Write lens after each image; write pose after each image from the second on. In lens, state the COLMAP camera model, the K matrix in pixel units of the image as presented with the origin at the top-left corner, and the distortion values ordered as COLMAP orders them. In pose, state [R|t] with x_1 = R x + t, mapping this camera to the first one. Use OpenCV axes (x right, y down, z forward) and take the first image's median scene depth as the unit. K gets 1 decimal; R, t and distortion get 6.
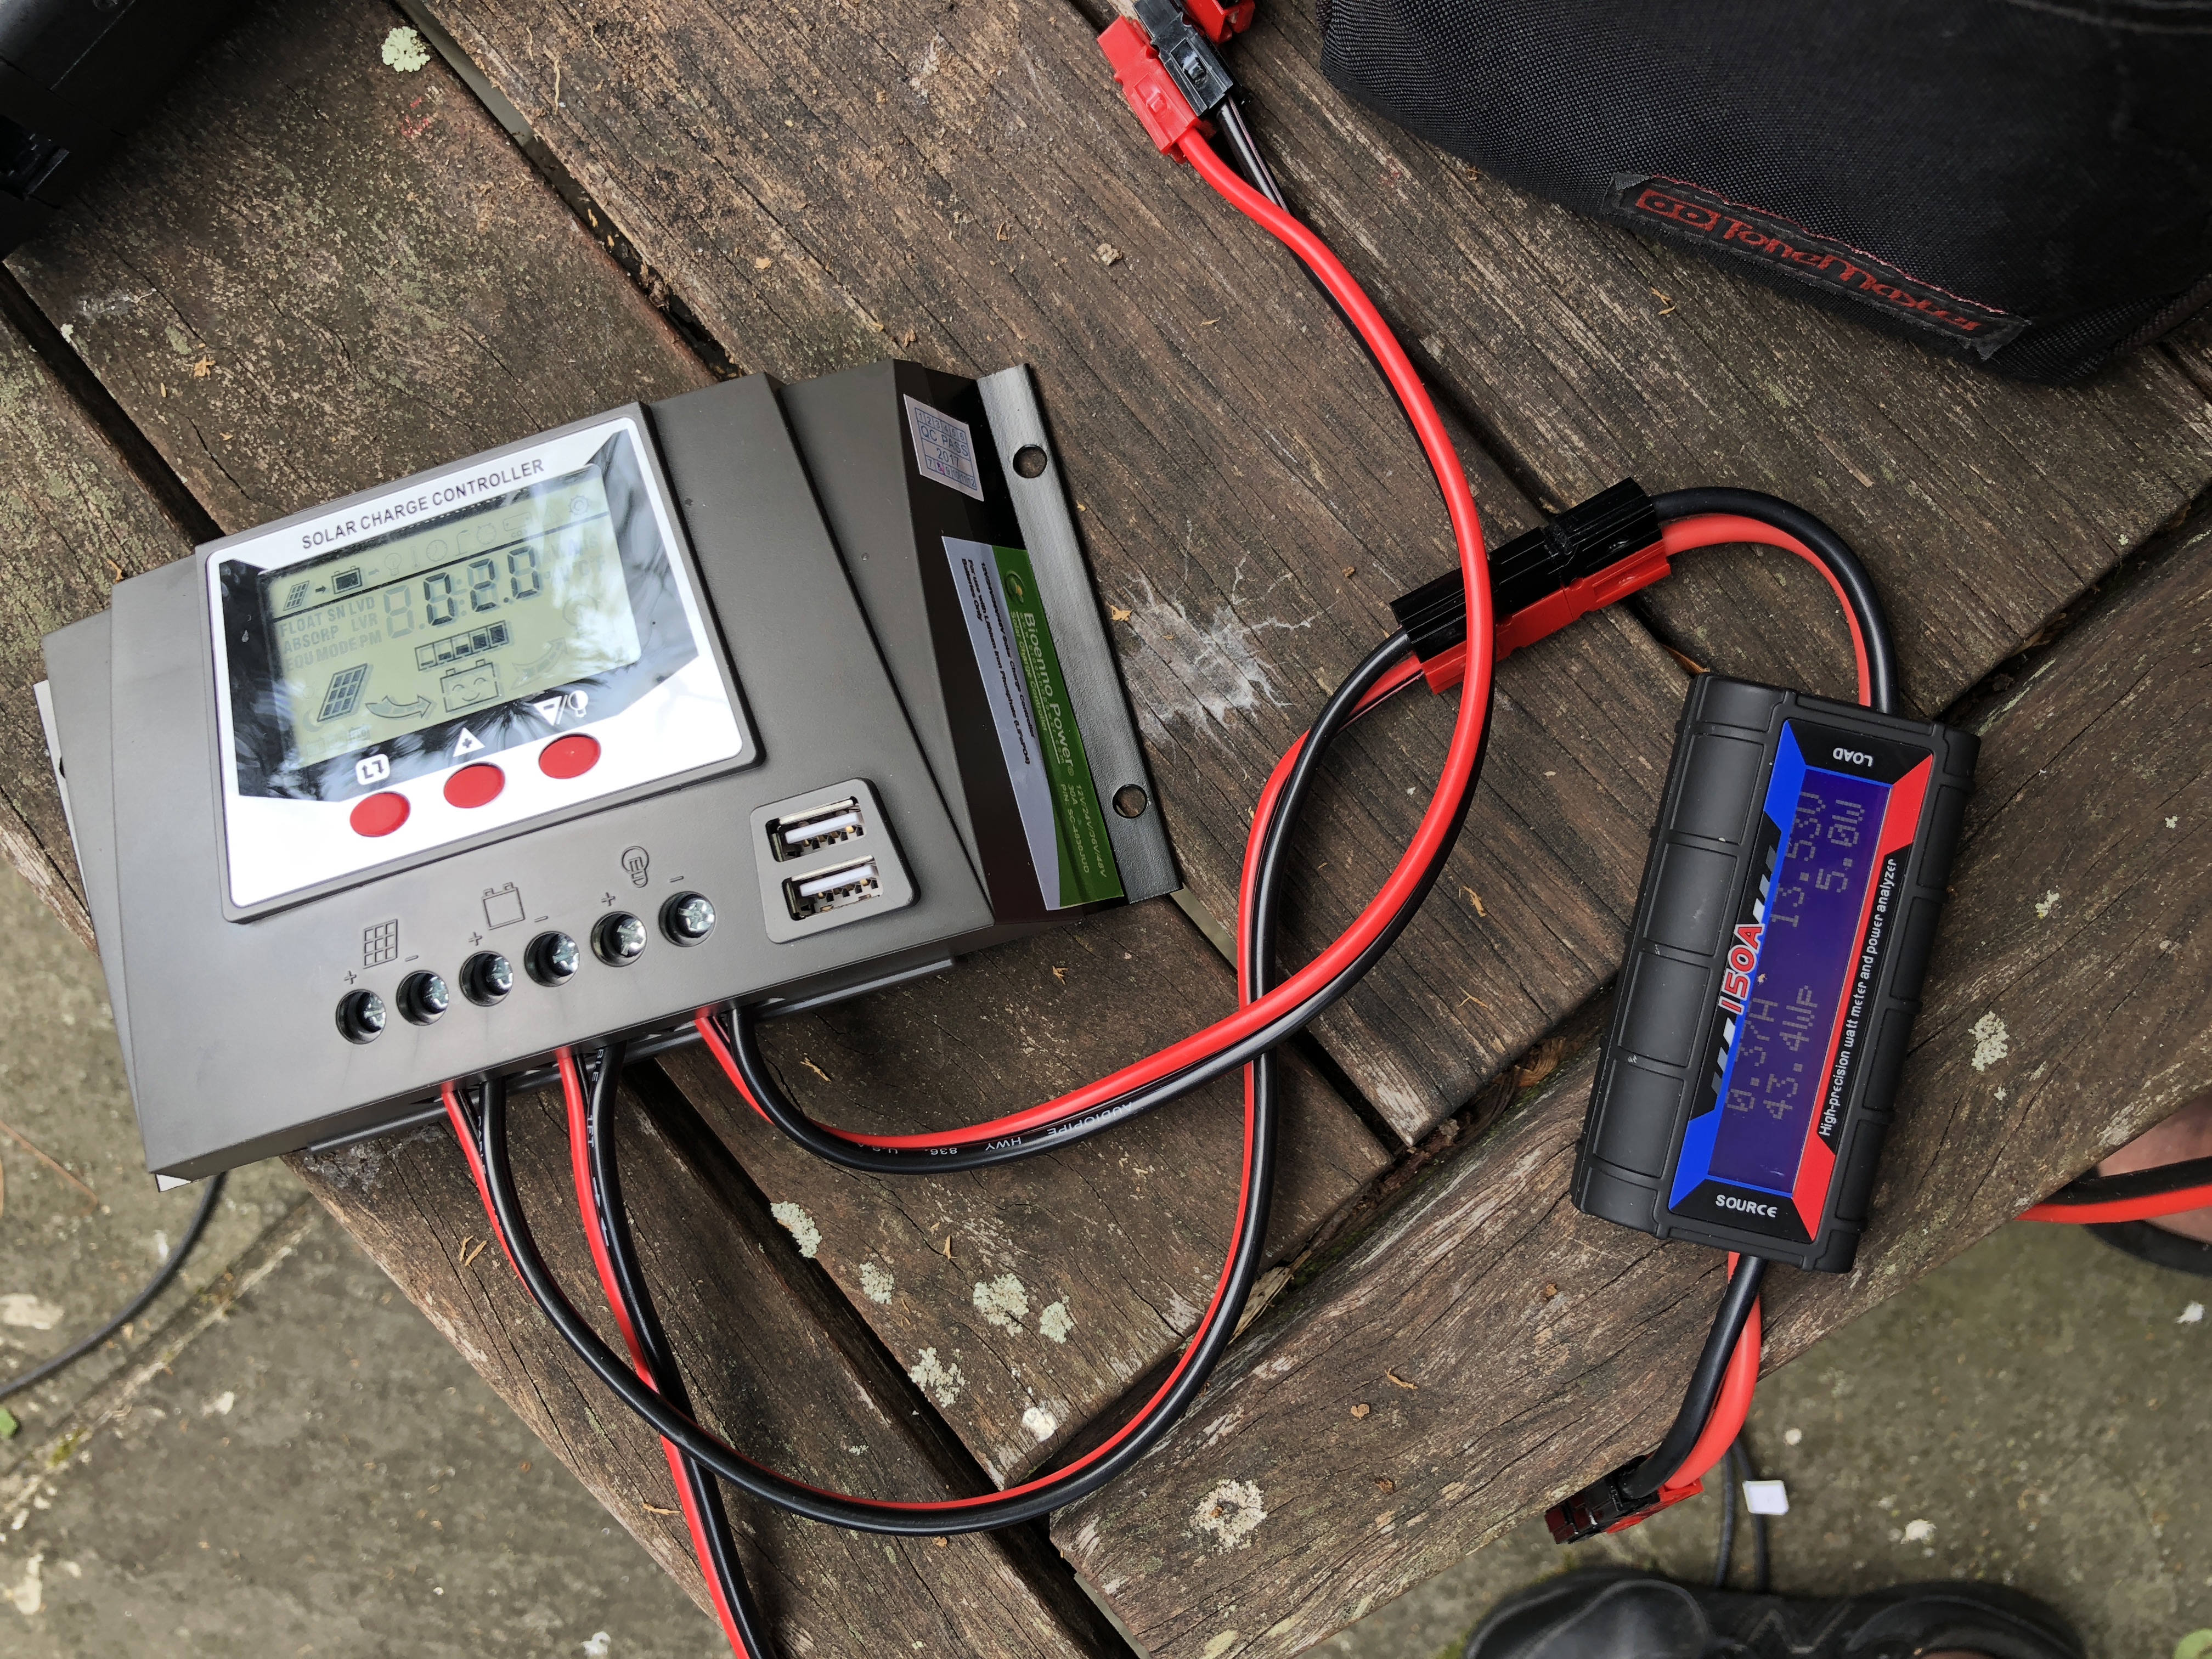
lens RADIAL K [[1834.5, 0, 1116.4], [0, 1834.5, 863.5], [0, 0, 1]] dist [-0.064241, 0.116140]
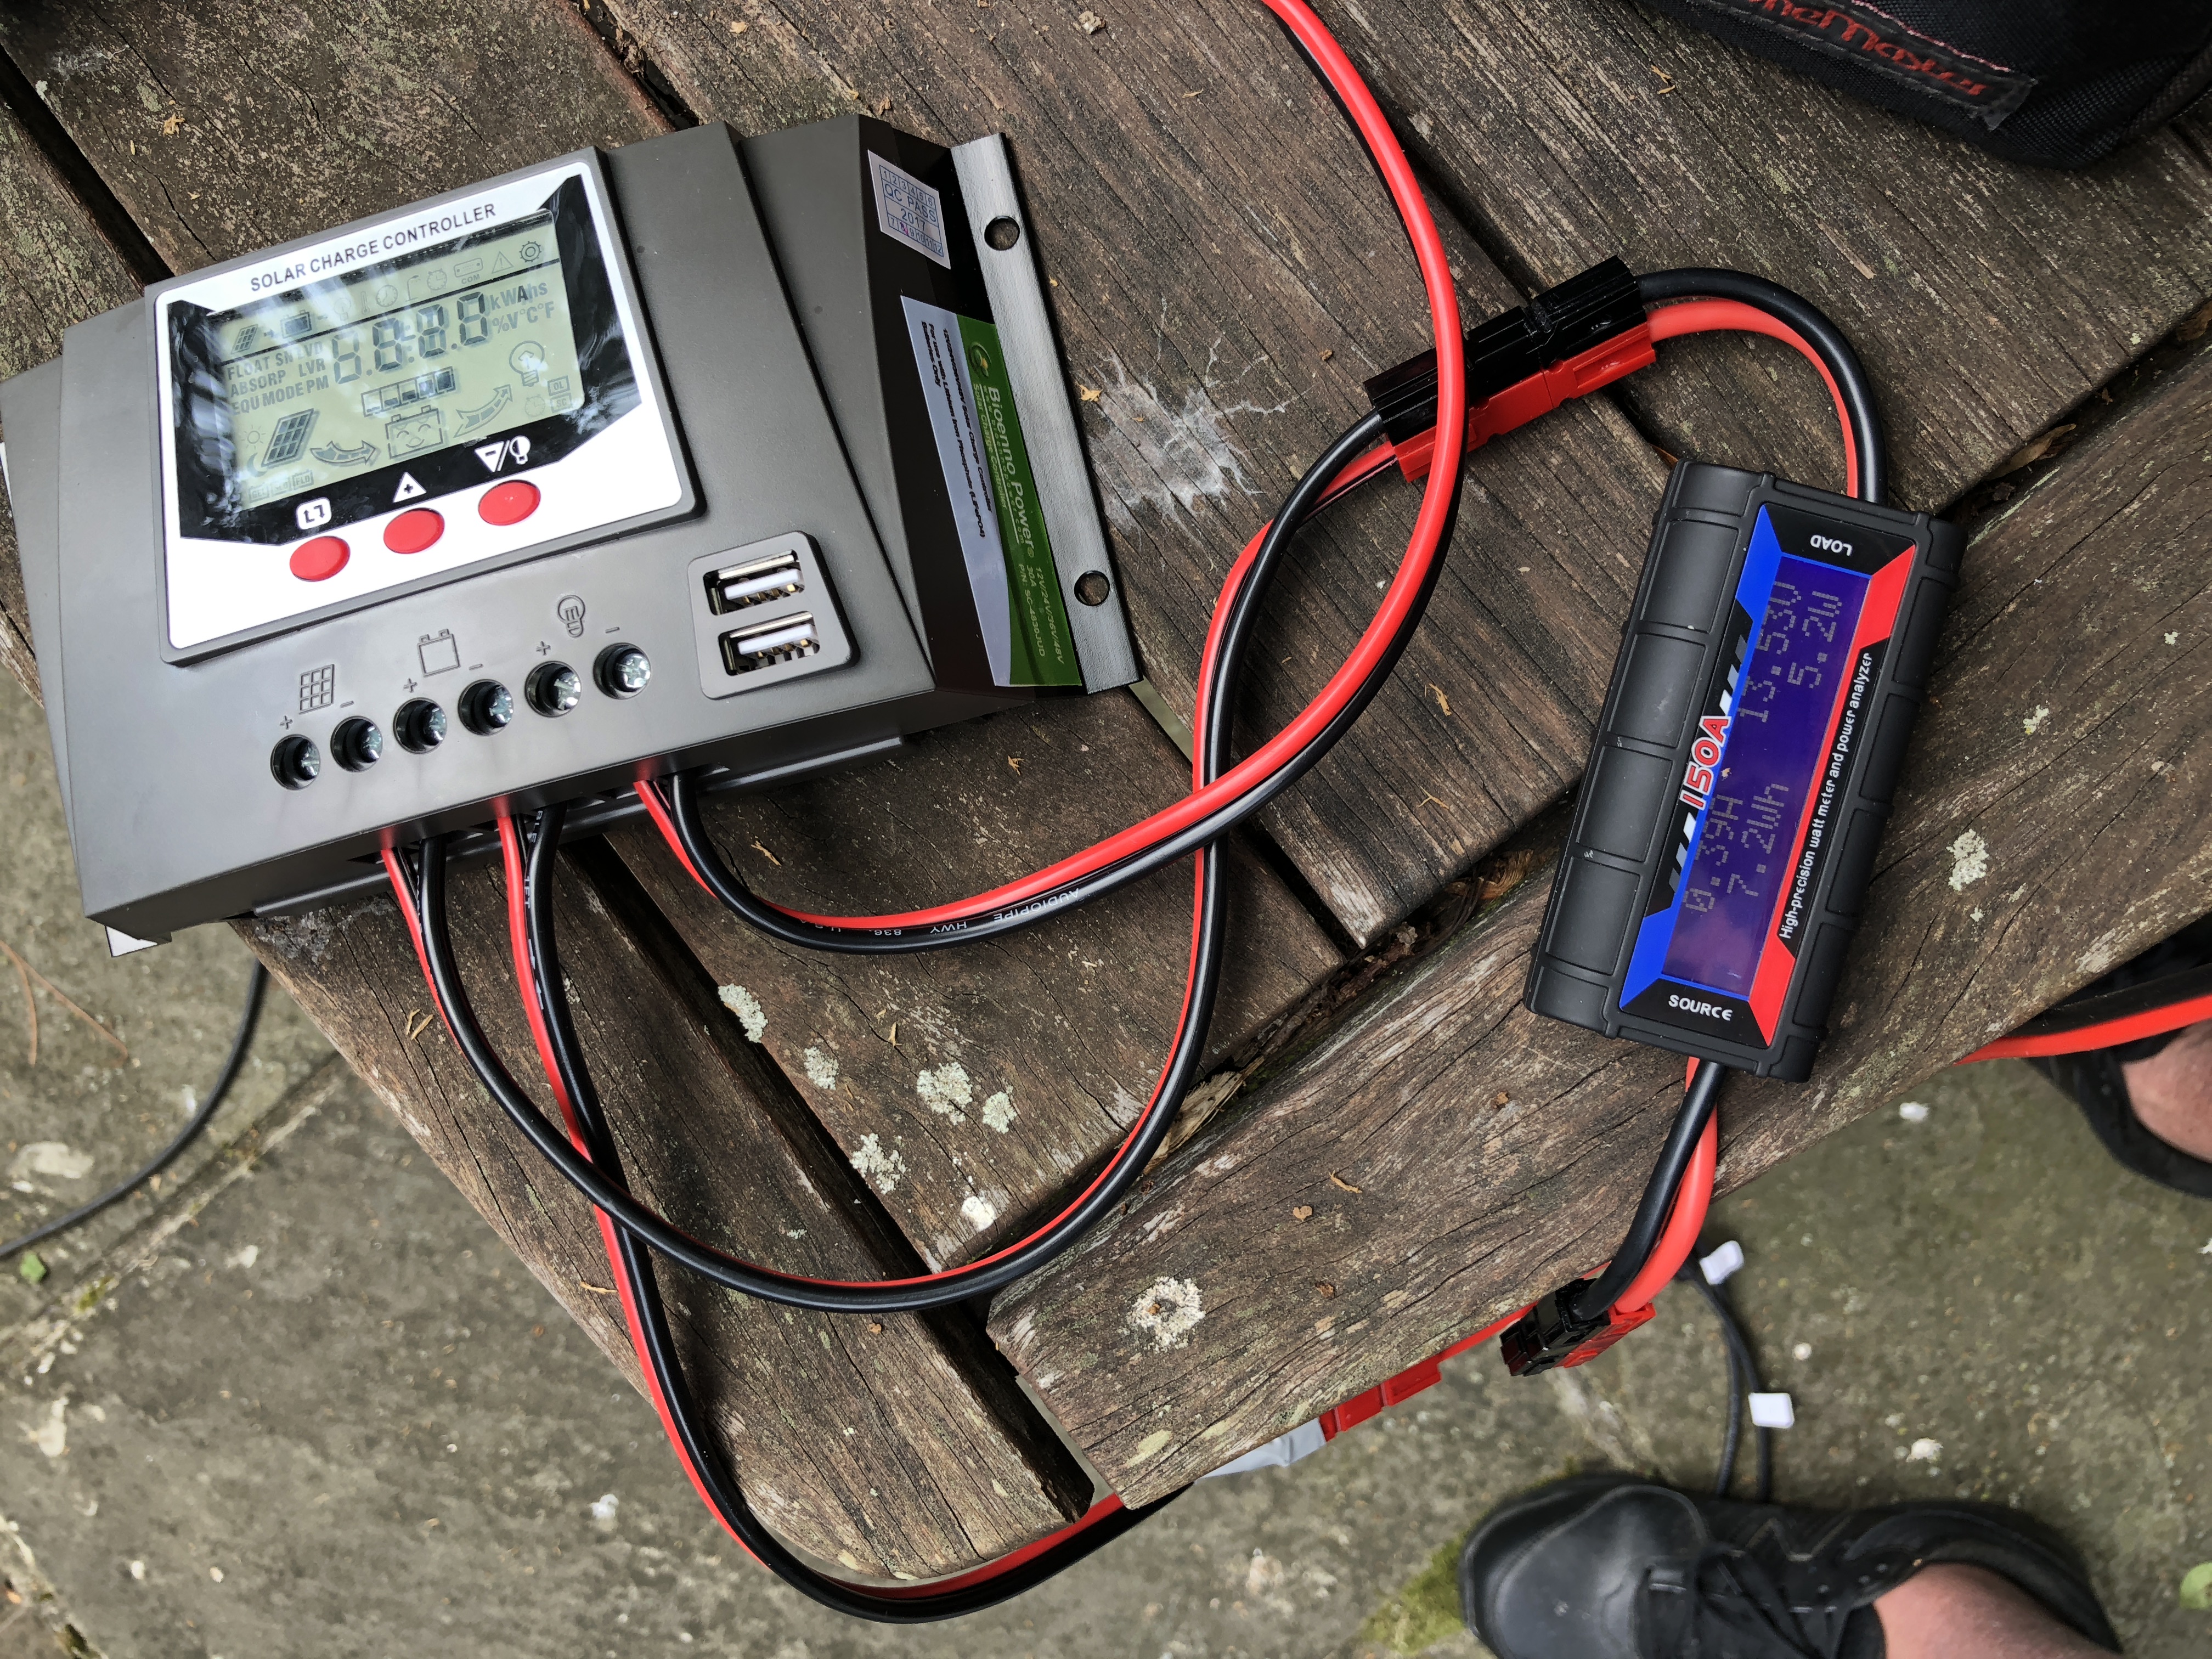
lens RADIAL K [[1826.7, 0, 1106.0], [0, 1826.7, 829.5], [0, 0, 1]] dist [-0.007959, 0.008059]
pose [[0.999027, 0.035196, -0.026564, 0.045379], [-0.034363, 0.998922, 0.031203, 0.064775], [0.027634, -0.030260, 0.999160, 0.018520]]
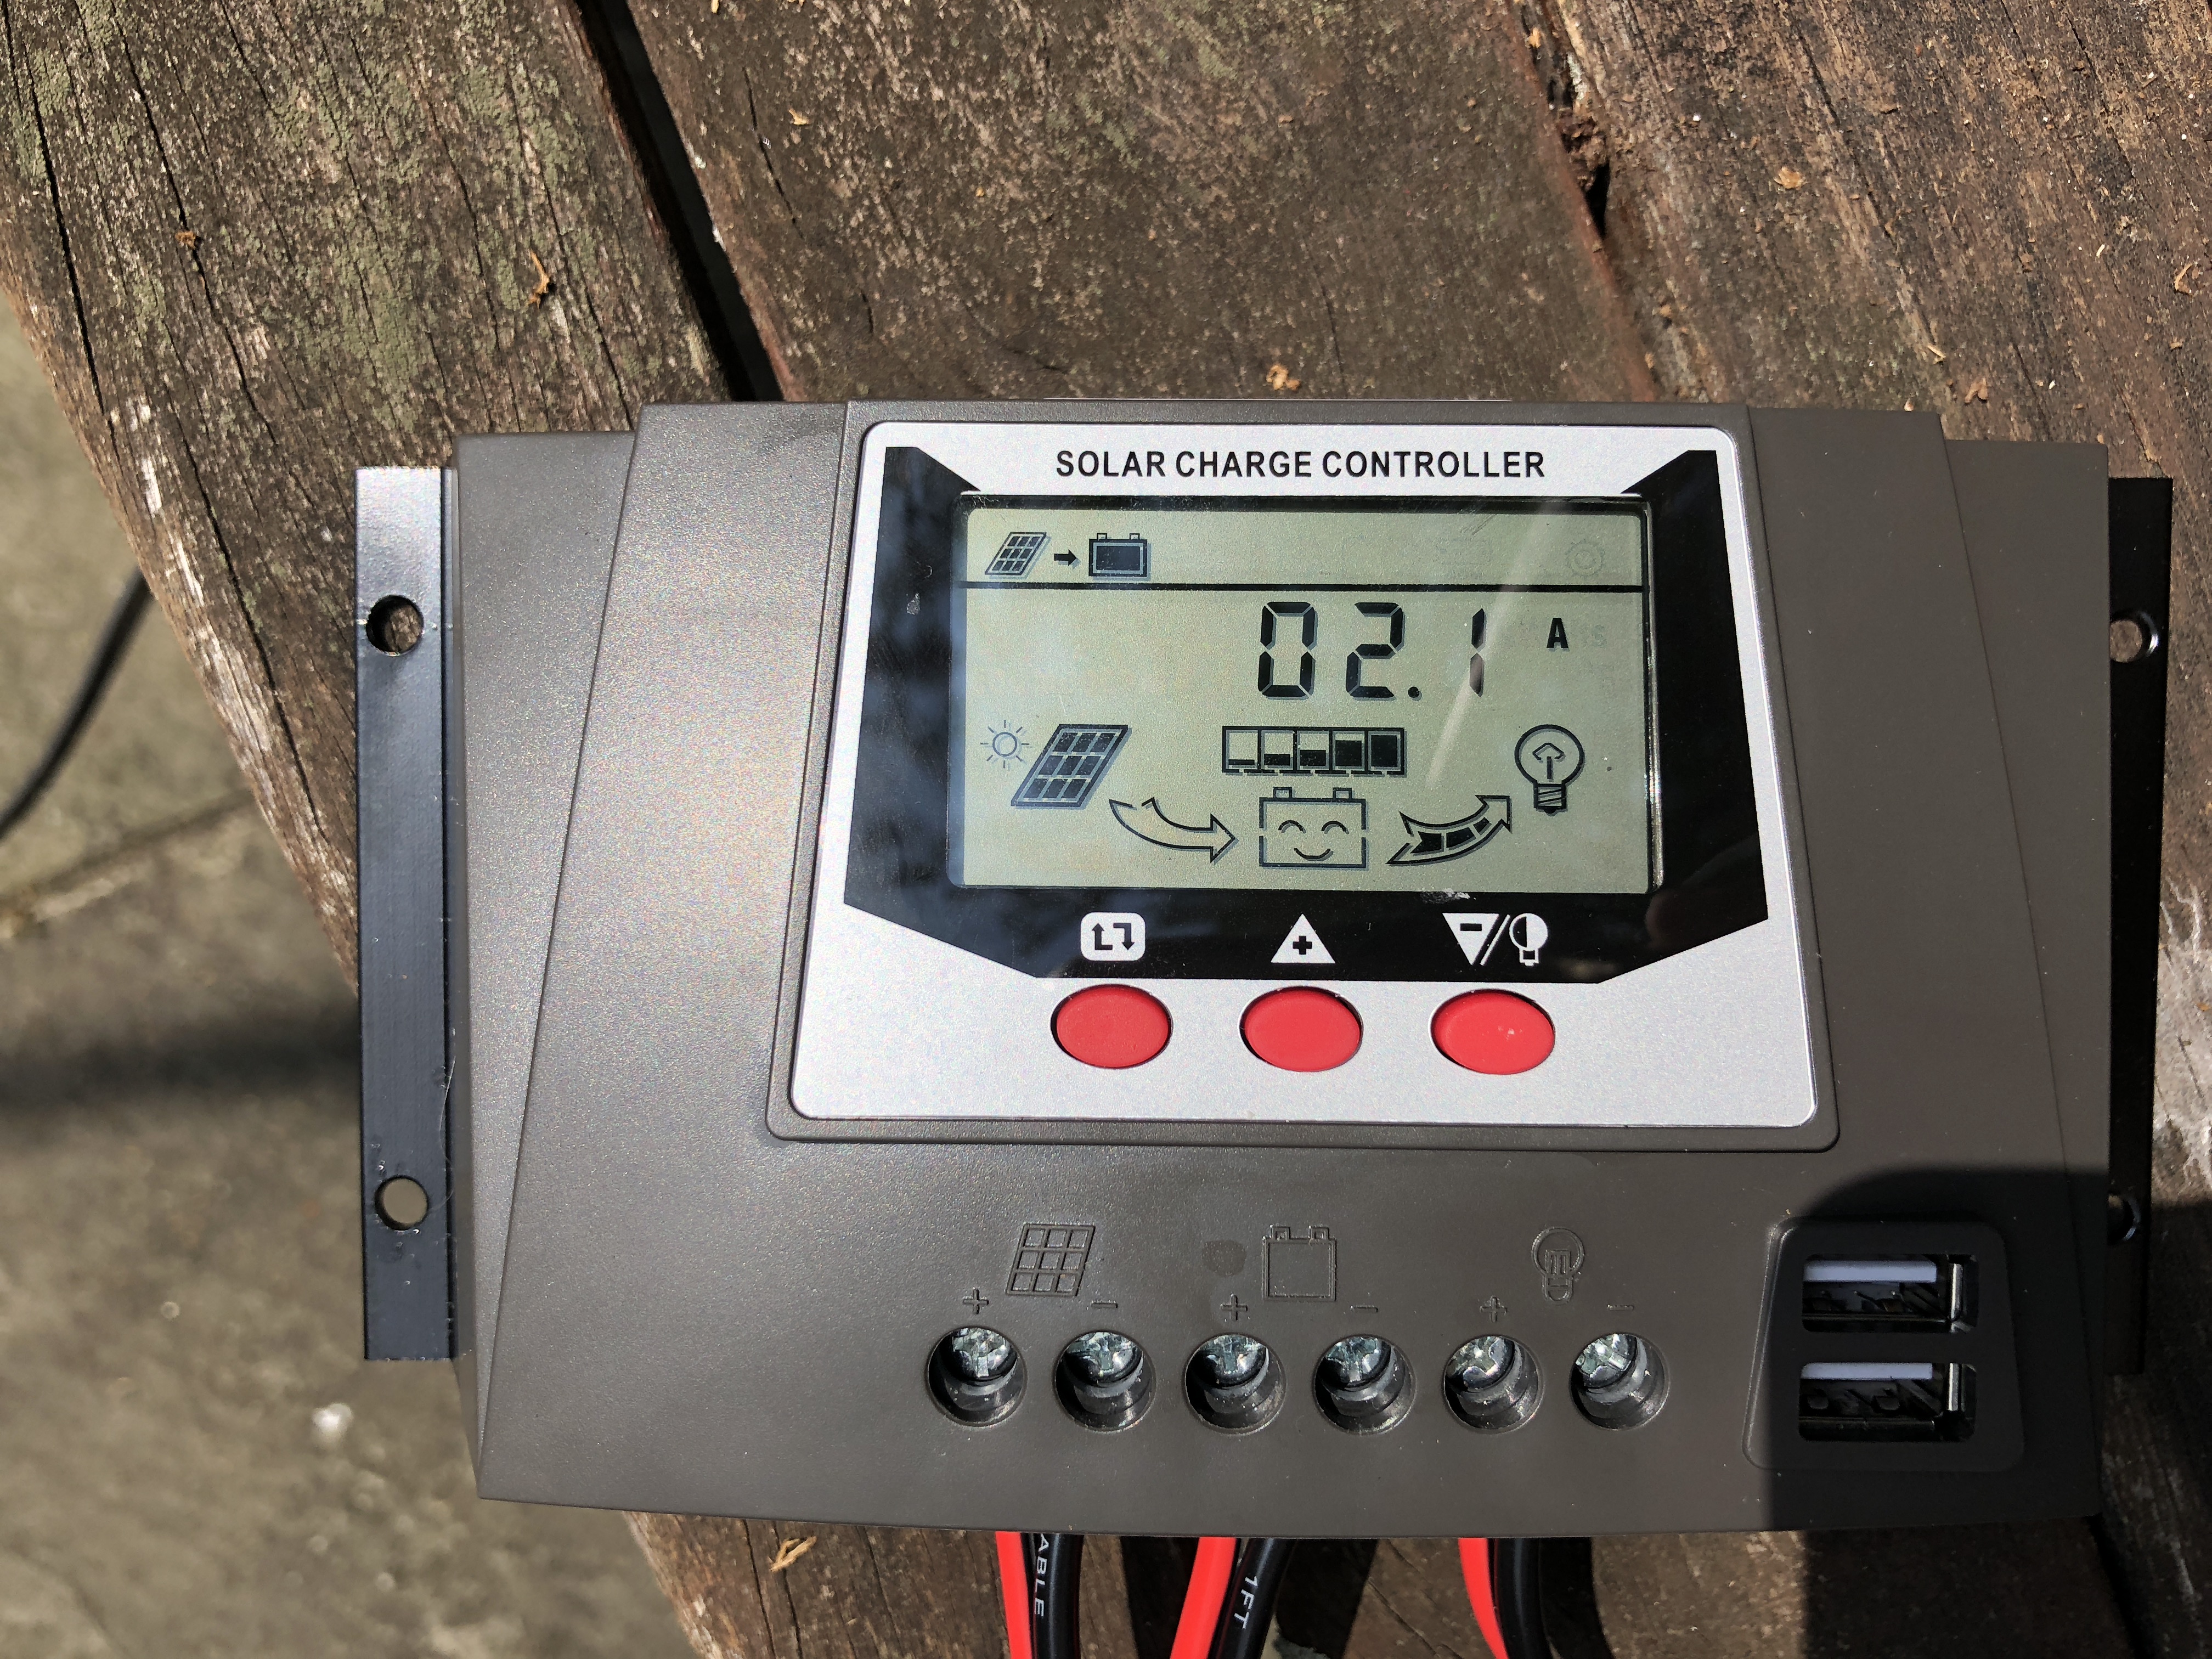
lens RADIAL K [[1826.7, 0, 1106.0], [0, 1826.7, 829.5], [0, 0, 1]] dist [-0.007959, 0.008059]
pose [[0.941101, 0.316965, 0.117736, -0.425975], [-0.327226, 0.941464, 0.081045, -0.109534], [-0.085156, -0.114798, 0.989732, 0.424442]]
